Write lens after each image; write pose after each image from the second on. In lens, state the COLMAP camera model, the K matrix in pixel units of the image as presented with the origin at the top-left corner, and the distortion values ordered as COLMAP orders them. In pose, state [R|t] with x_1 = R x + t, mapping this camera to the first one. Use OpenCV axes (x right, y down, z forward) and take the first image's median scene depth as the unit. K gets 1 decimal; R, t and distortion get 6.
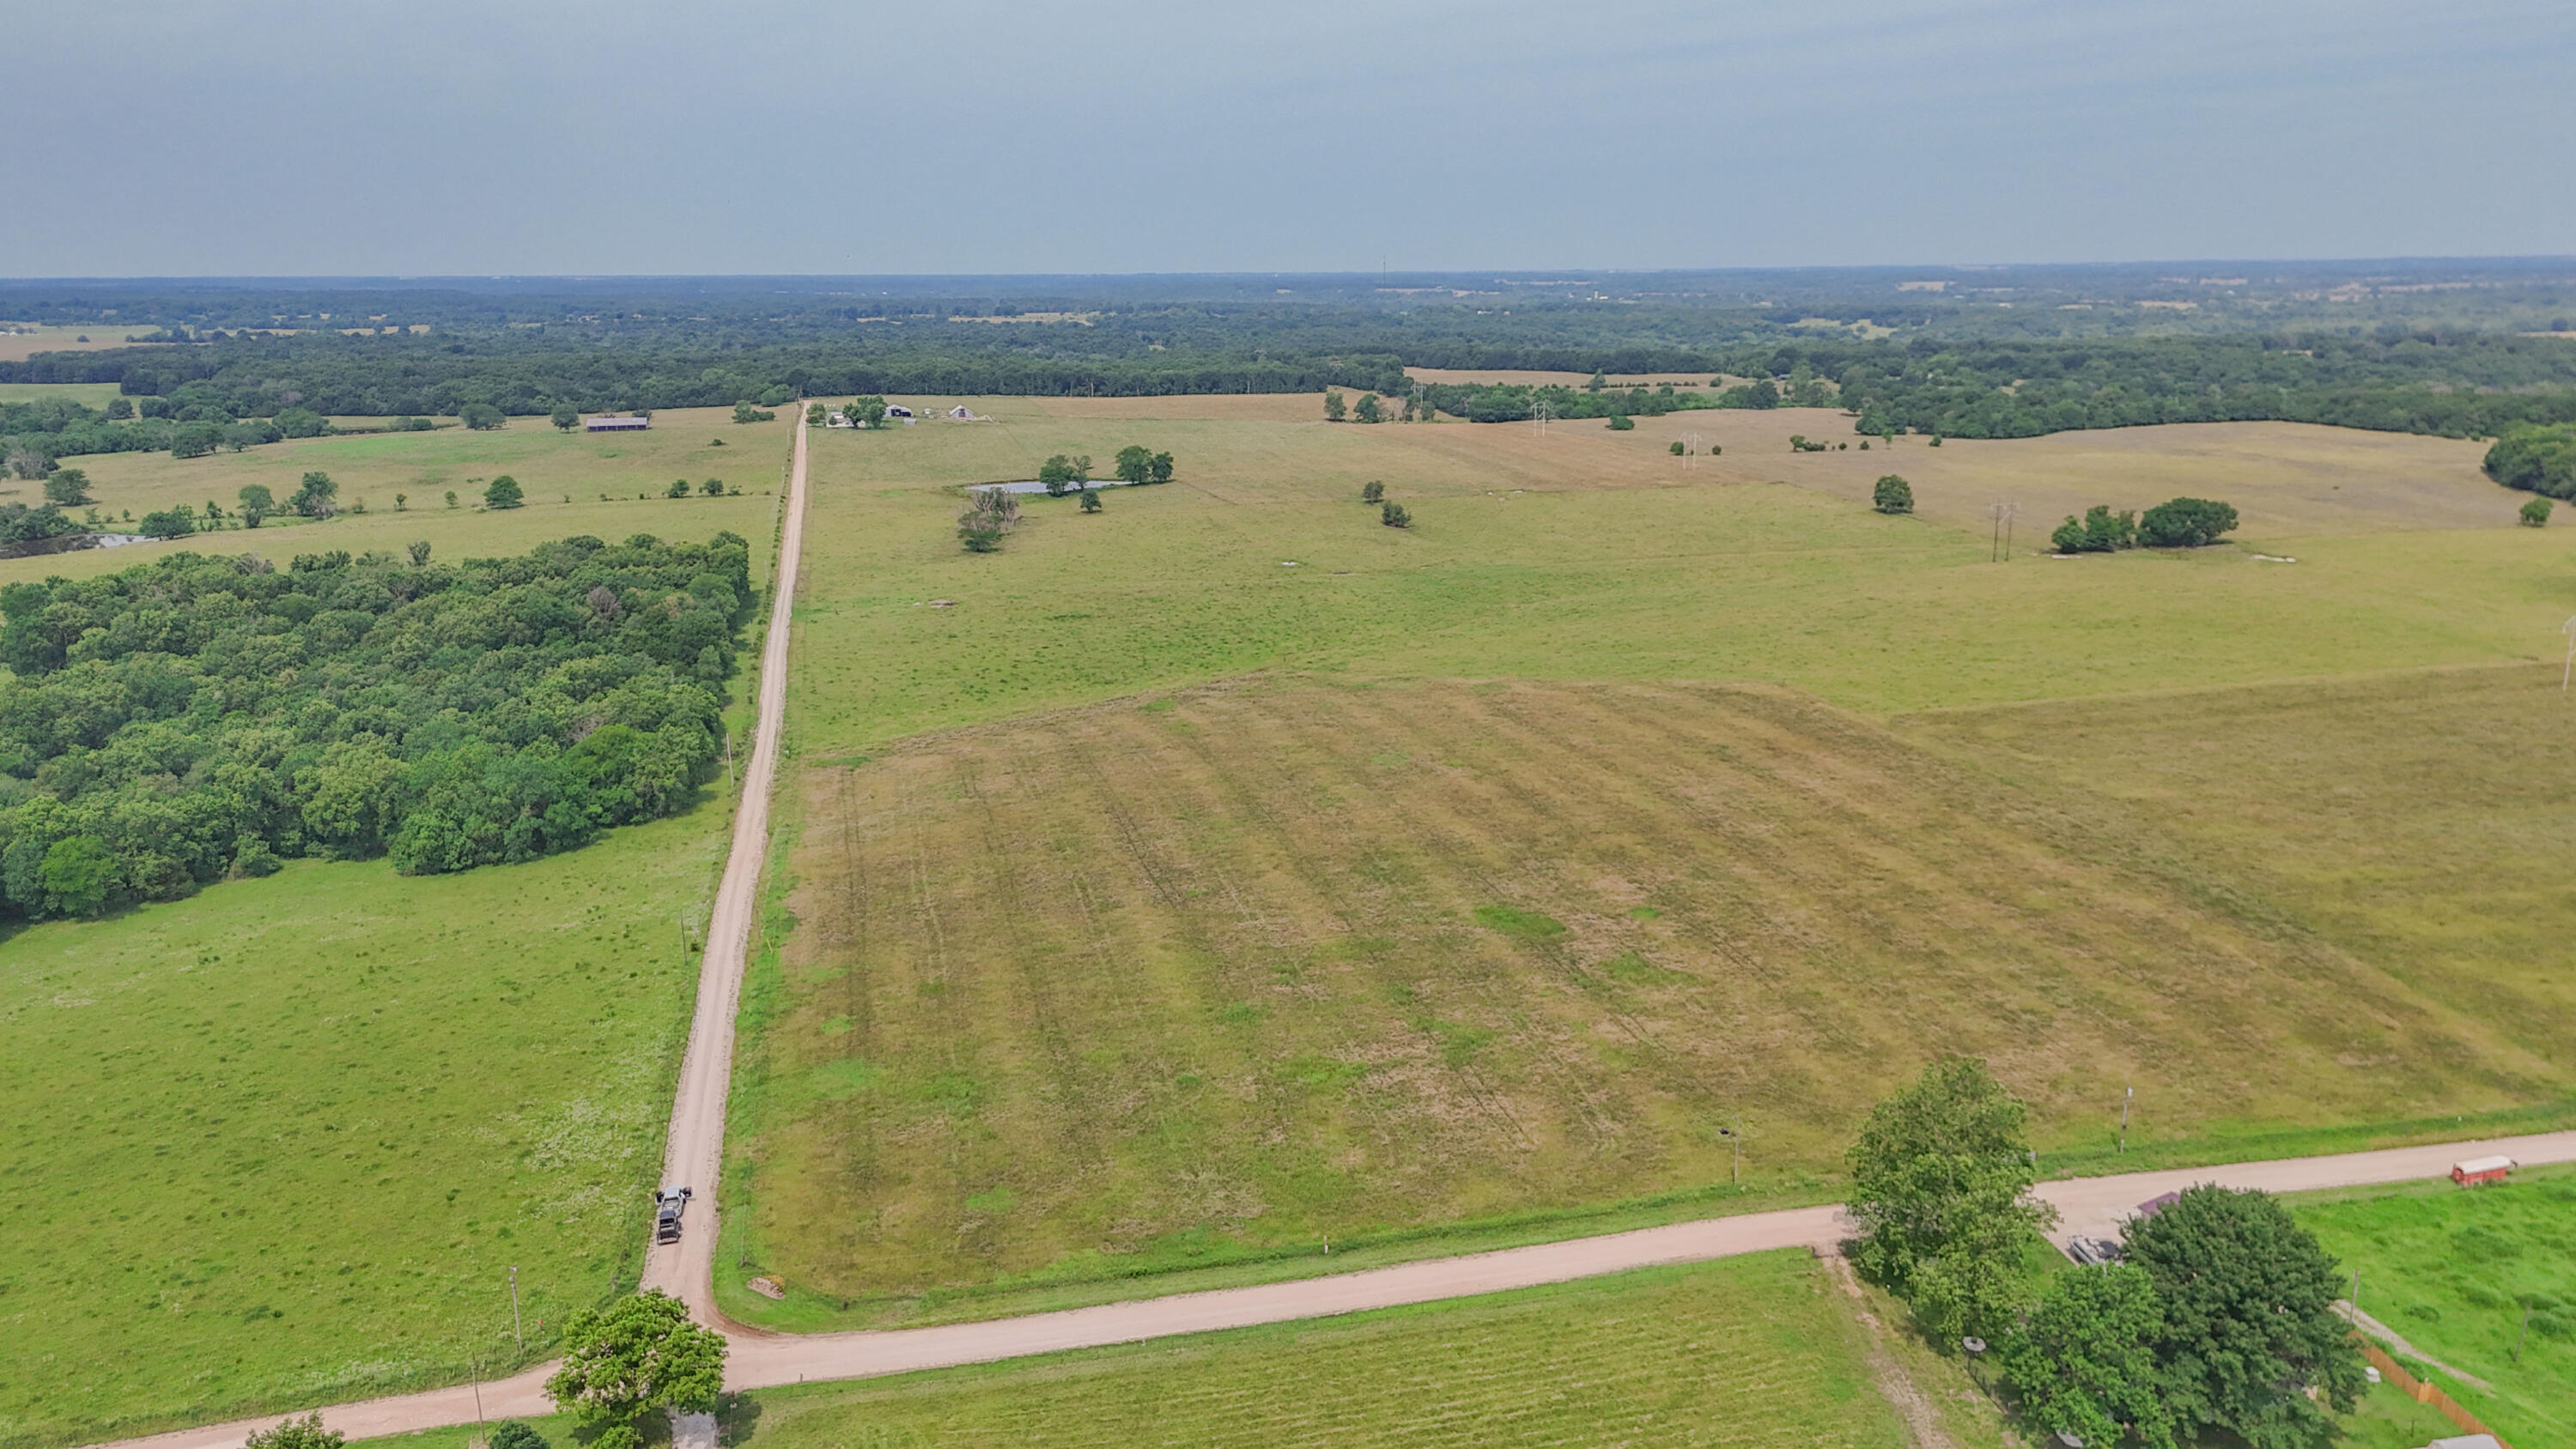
lens RADIAL K [[1883.8, 0, 1287.8], [0, 1883.8, 718.7], [0, 0, 1]] dist [0.059973, -0.058023]
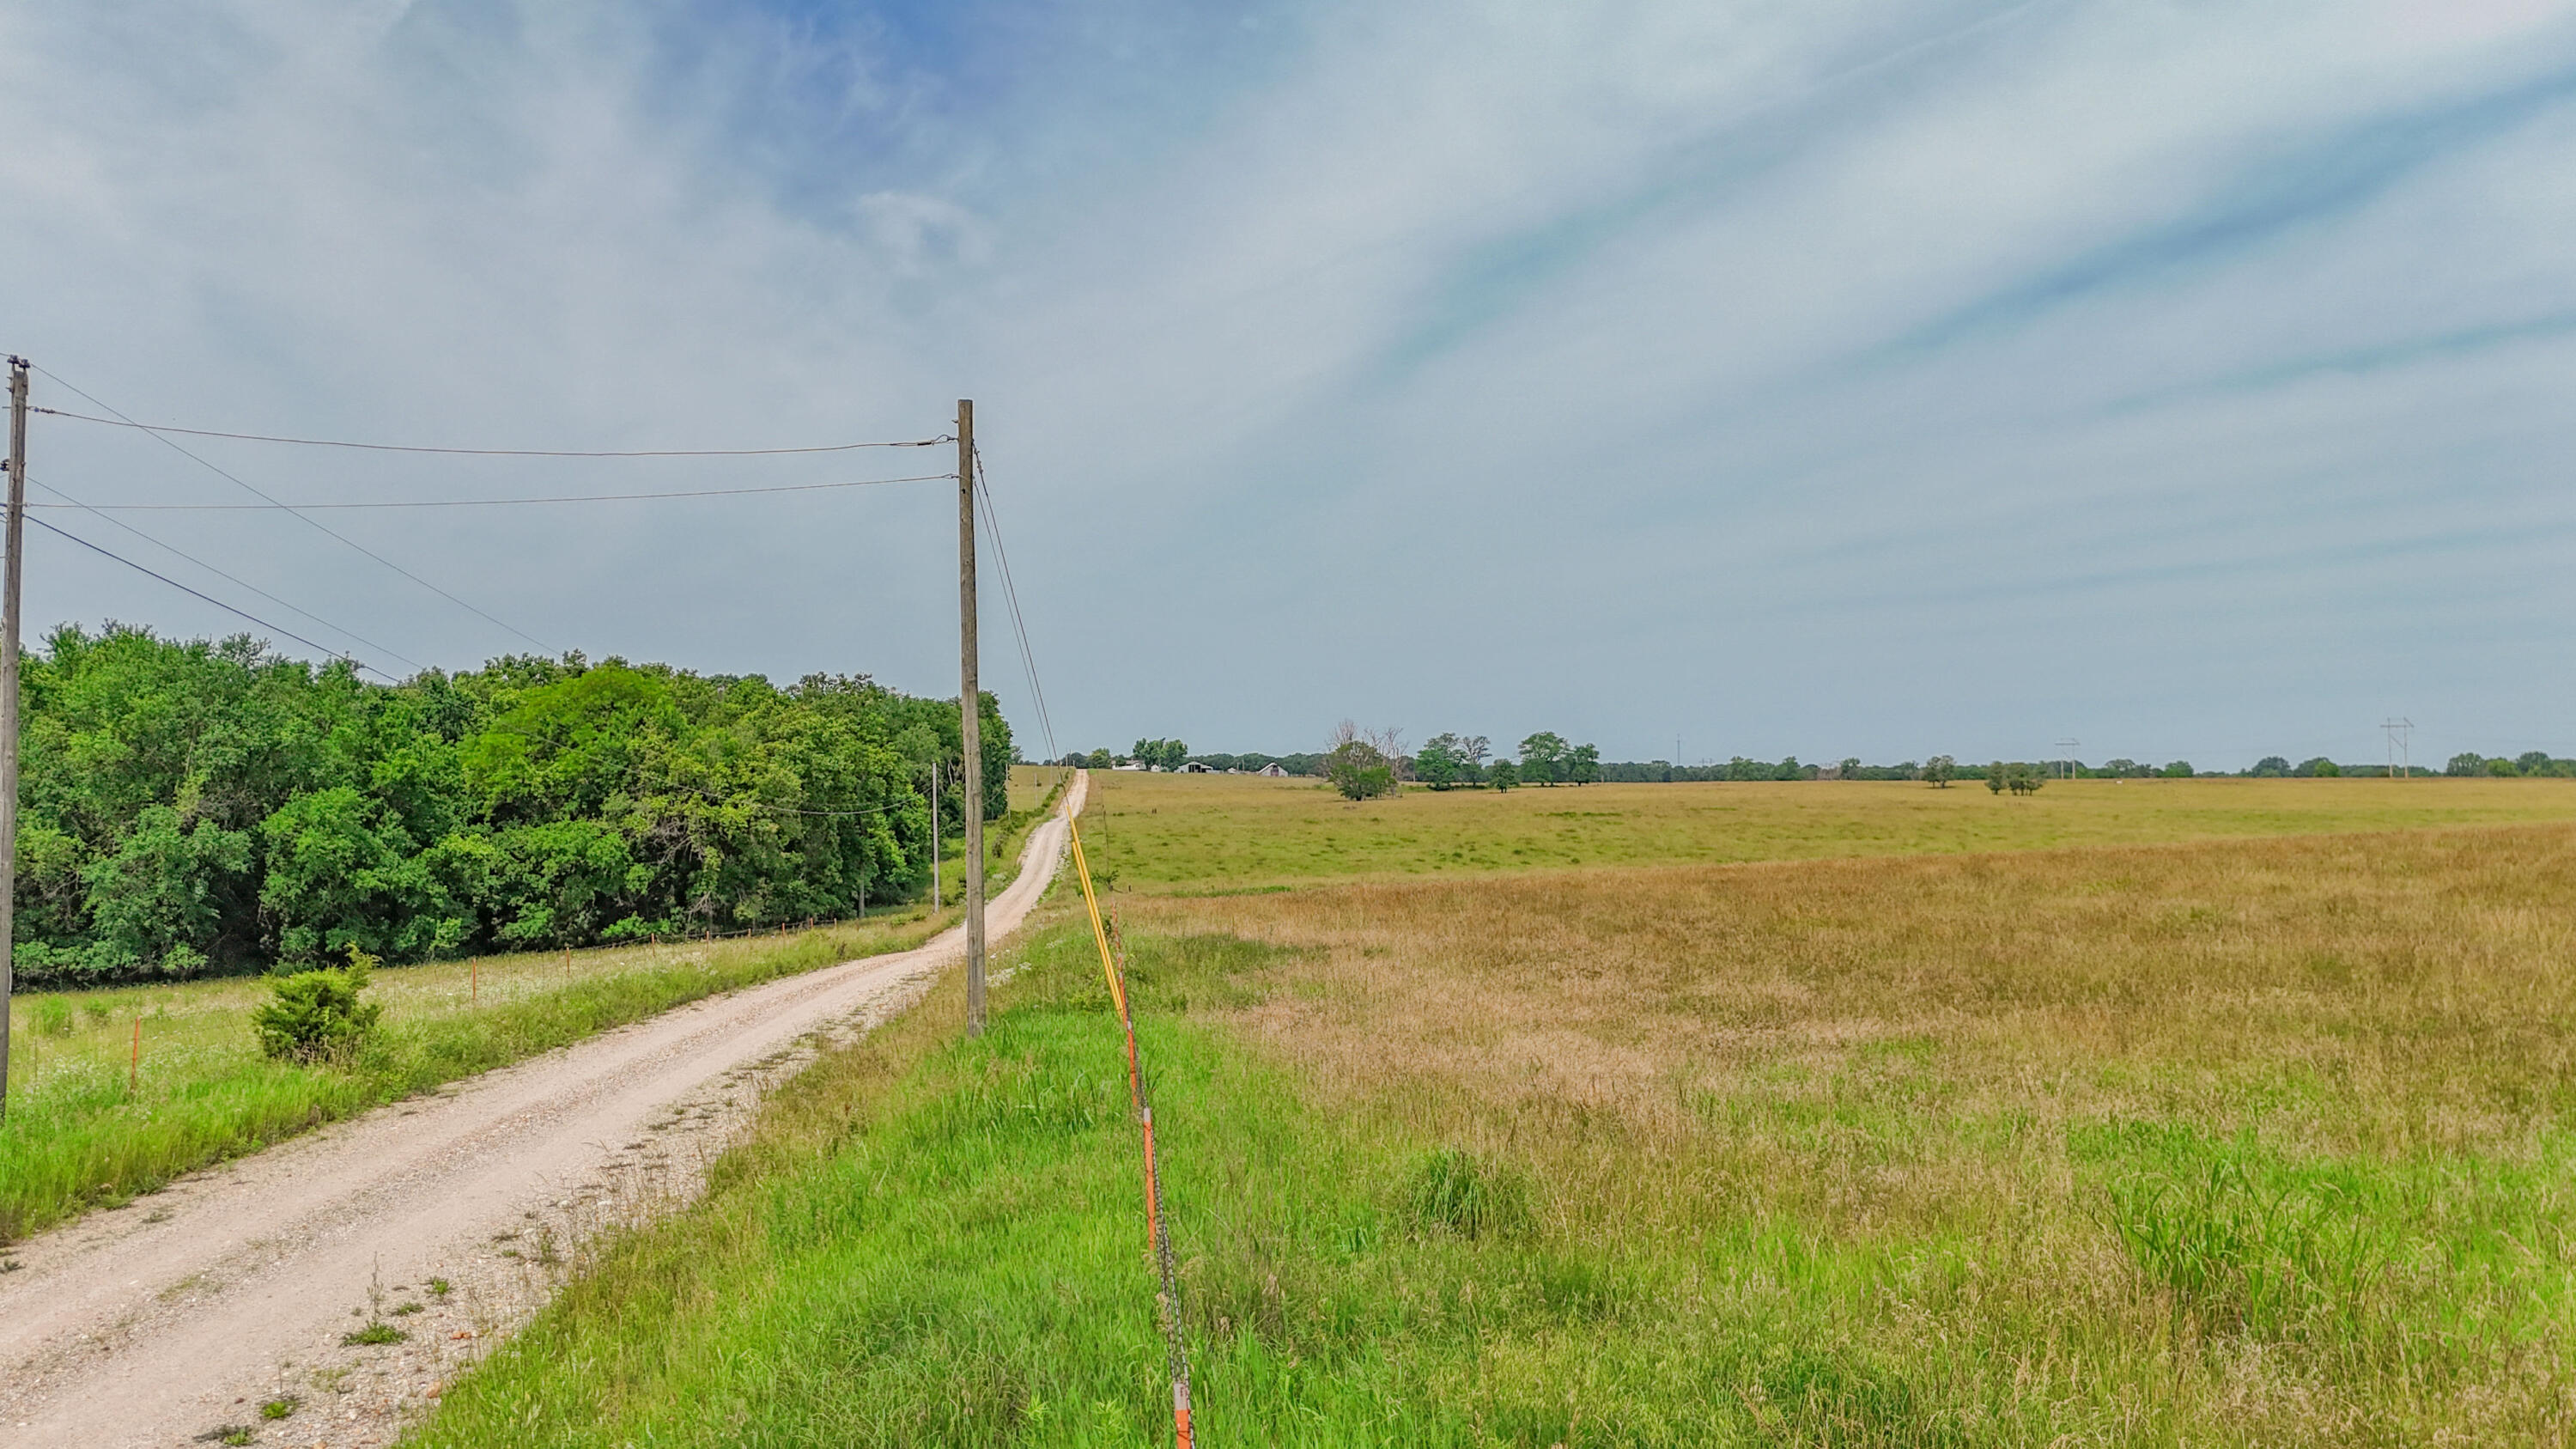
lens RADIAL K [[1883.8, 0, 1287.3], [0, 1883.8, 735.3], [0, 0, 1]] dist [0.059973, -0.058023]
pose [[0.991249, -0.003359, -0.131965, -0.085988], [-0.030957, 0.965884, -0.257118, 0.044513], [0.128327, 0.258953, 0.957327, 0.314138]]
